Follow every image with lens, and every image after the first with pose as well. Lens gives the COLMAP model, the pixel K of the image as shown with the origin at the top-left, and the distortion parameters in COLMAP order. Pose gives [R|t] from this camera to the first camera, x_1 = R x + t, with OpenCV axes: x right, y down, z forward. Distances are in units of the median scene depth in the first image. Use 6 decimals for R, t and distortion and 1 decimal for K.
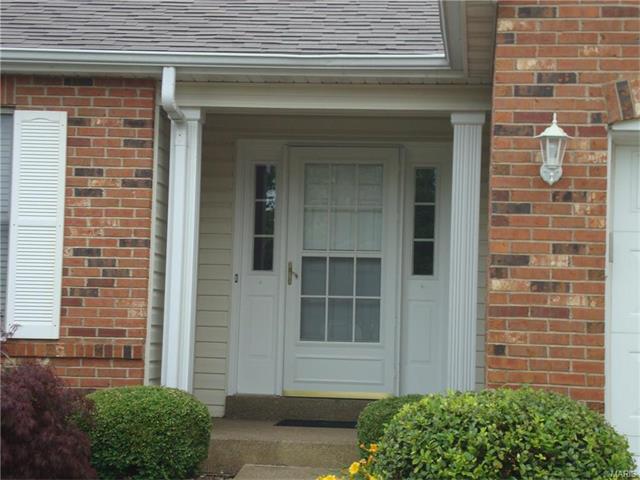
lens RADIAL K [[1580.6, 0, 319.9], [0, 1580.6, 240.0], [0, 0, 1]] dist [0.055784, 0.000000]
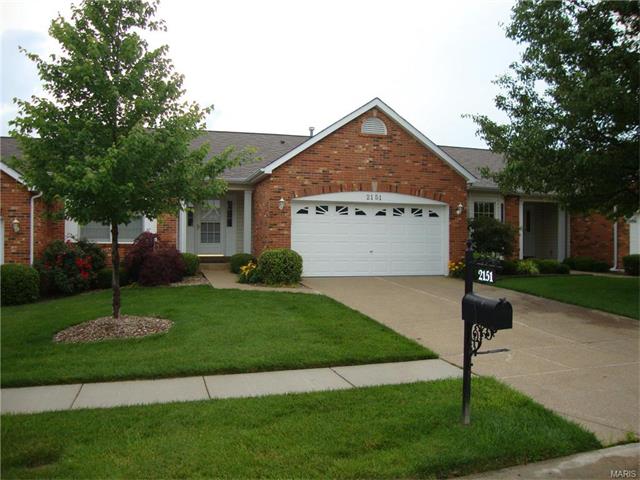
lens RADIAL K [[568.4, 0, 320.4], [0, 568.4, 239.4], [0, 0, 1]] dist [-0.204993, 0.207332]
pose [[0.933333, -0.023038, 0.358273, -0.401092], [0.003787, 0.998515, 0.054342, -0.039290], [-0.358993, -0.049363, 0.932034, -0.784736]]
